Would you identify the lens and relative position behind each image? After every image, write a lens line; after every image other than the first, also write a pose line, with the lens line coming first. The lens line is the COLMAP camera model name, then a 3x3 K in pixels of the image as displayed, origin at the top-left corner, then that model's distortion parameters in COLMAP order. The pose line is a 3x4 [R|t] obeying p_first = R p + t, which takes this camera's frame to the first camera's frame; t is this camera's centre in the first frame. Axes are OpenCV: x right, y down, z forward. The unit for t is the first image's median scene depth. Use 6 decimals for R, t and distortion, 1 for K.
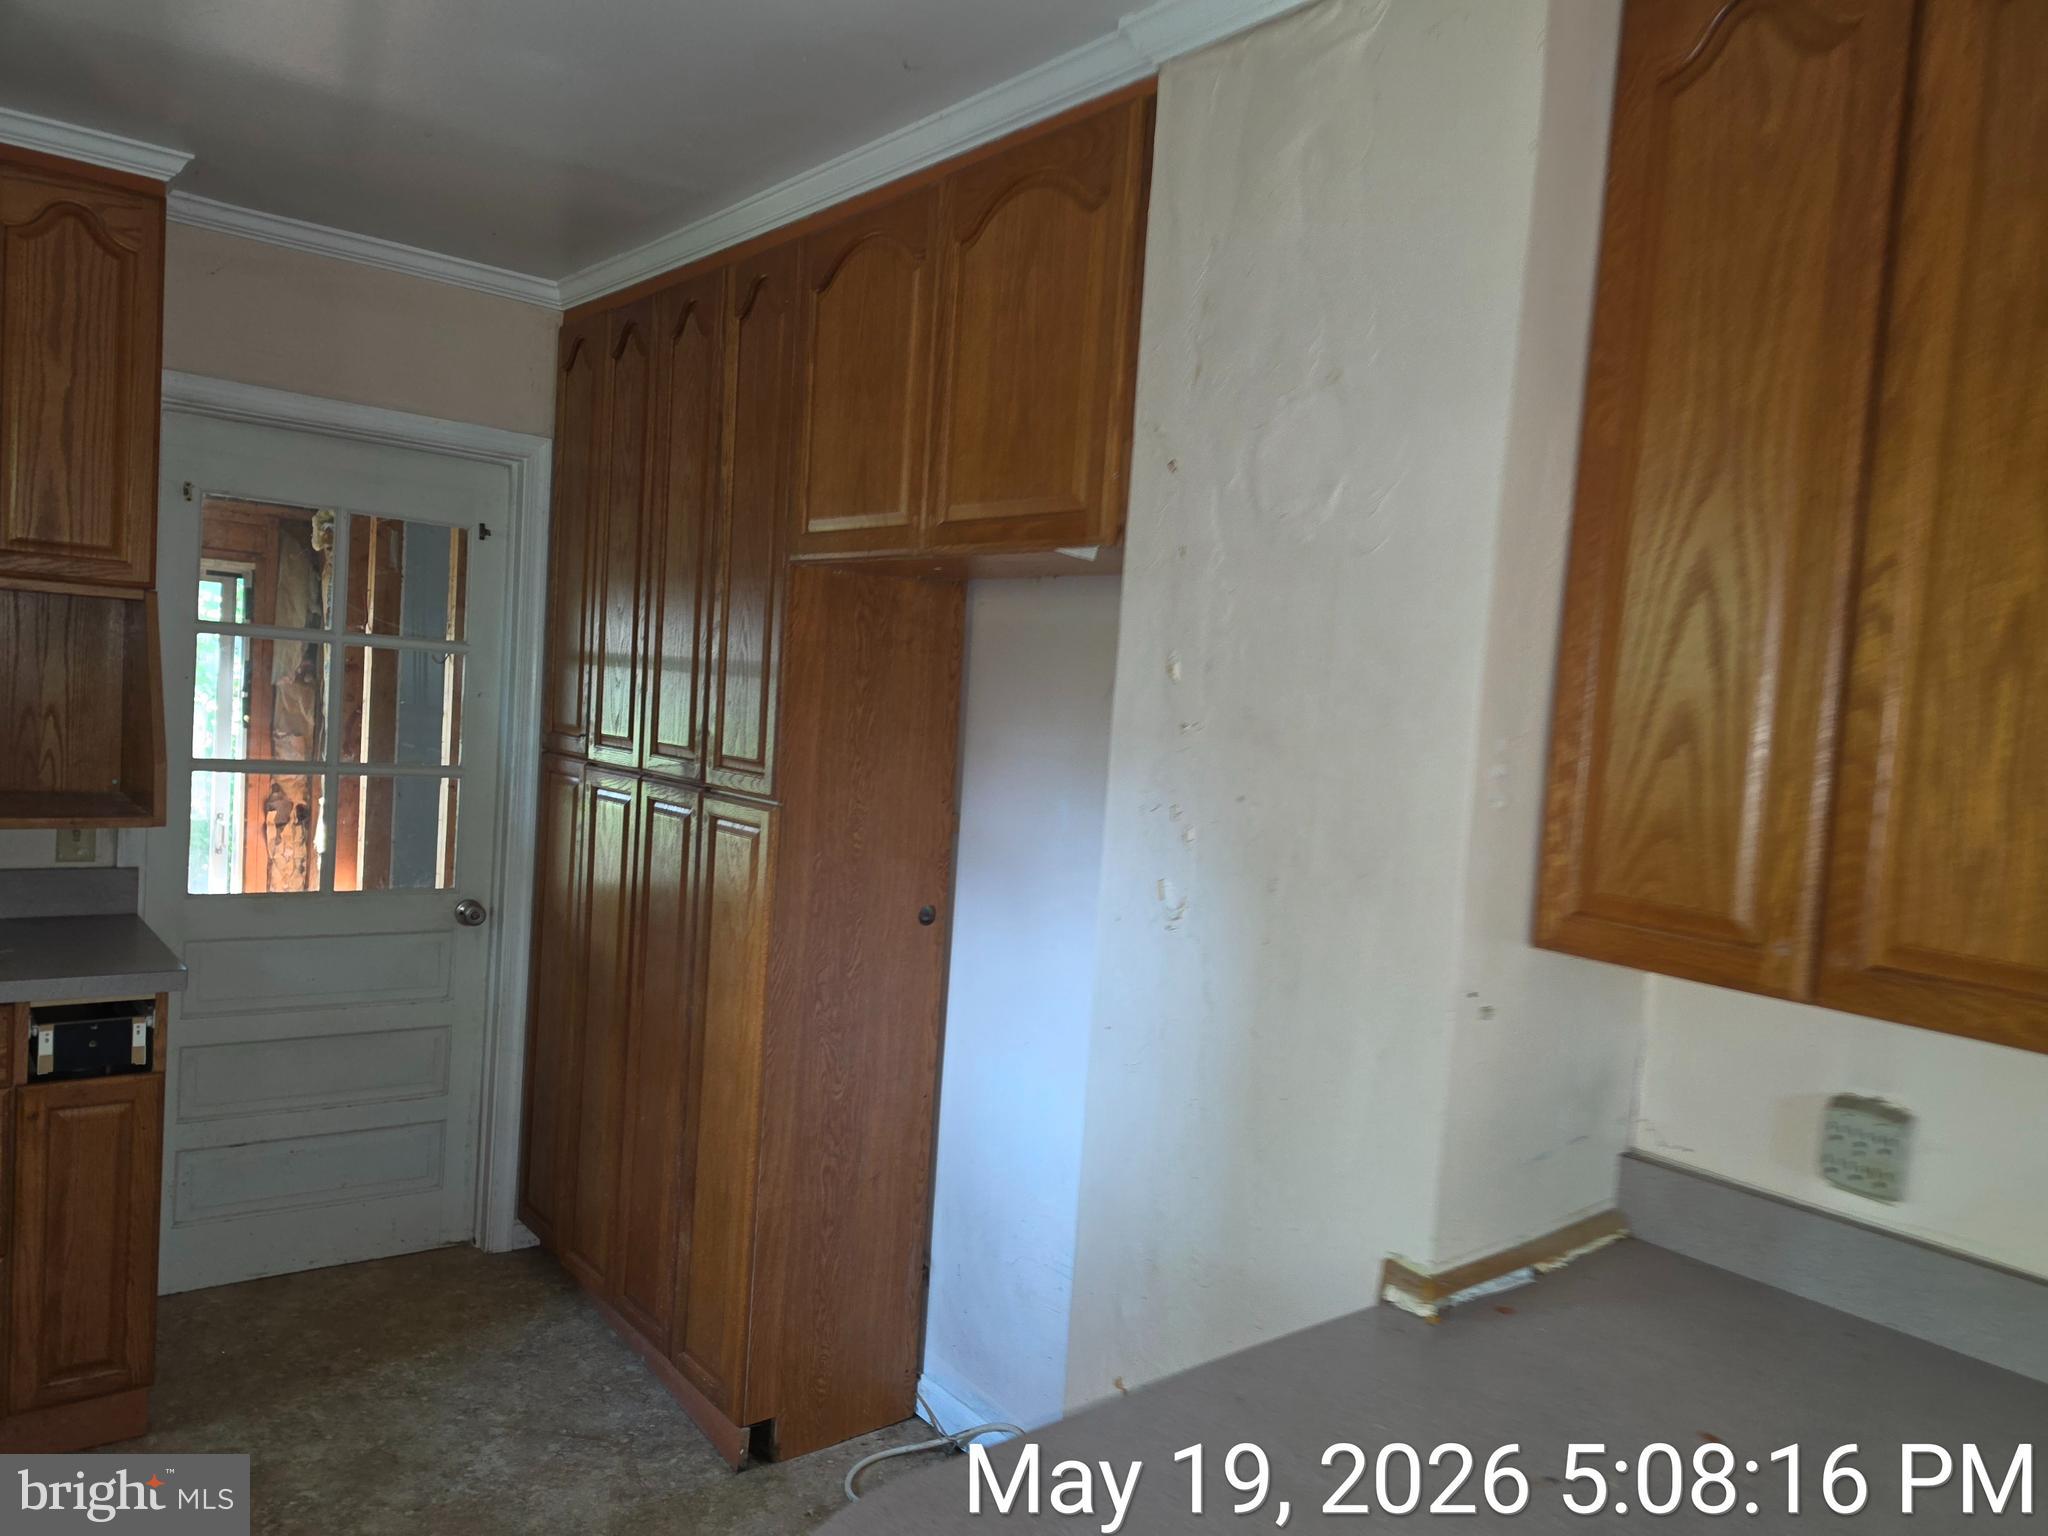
lens RADIAL K [[1378.5, 0, 1024.0], [0, 1378.5, 768.0], [0, 0, 1]] dist [0.044406, -0.053512]
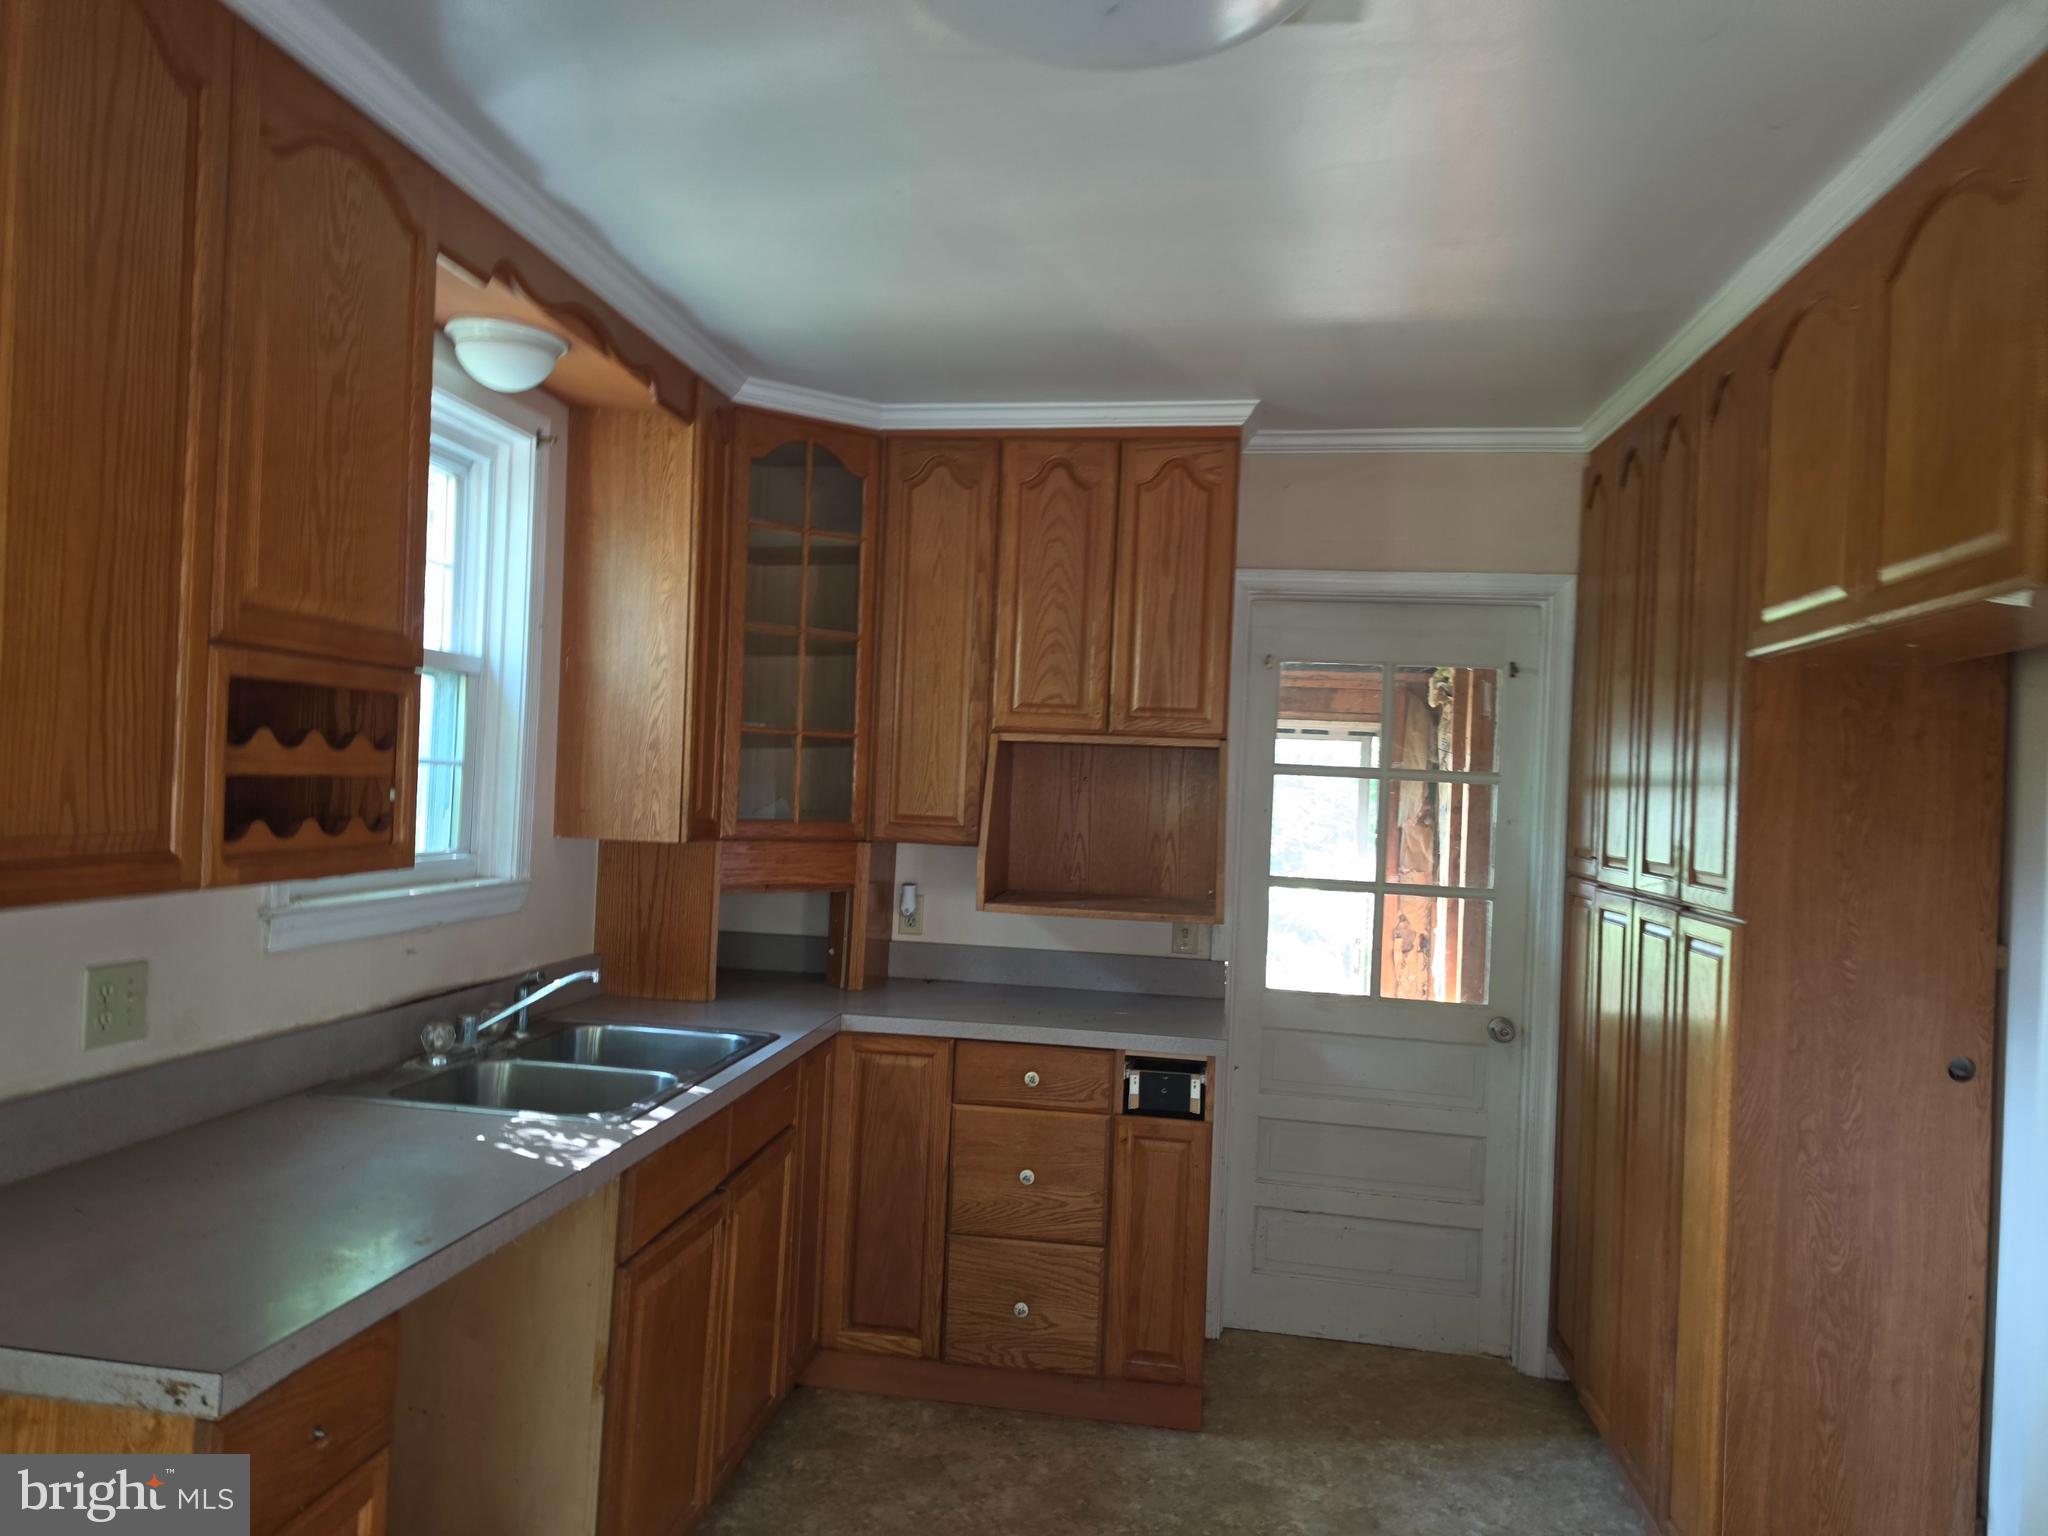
lens RADIAL K [[1366.7, 0, 1029.0], [0, 1366.7, 761.3], [0, 0, 1]] dist [0.052912, -0.085525]
pose [[0.670443, -0.057988, -0.739691, 0.174830], [-0.031789, 0.993781, -0.106721, 0.030831], [0.741279, 0.095064, 0.664430, 0.033259]]
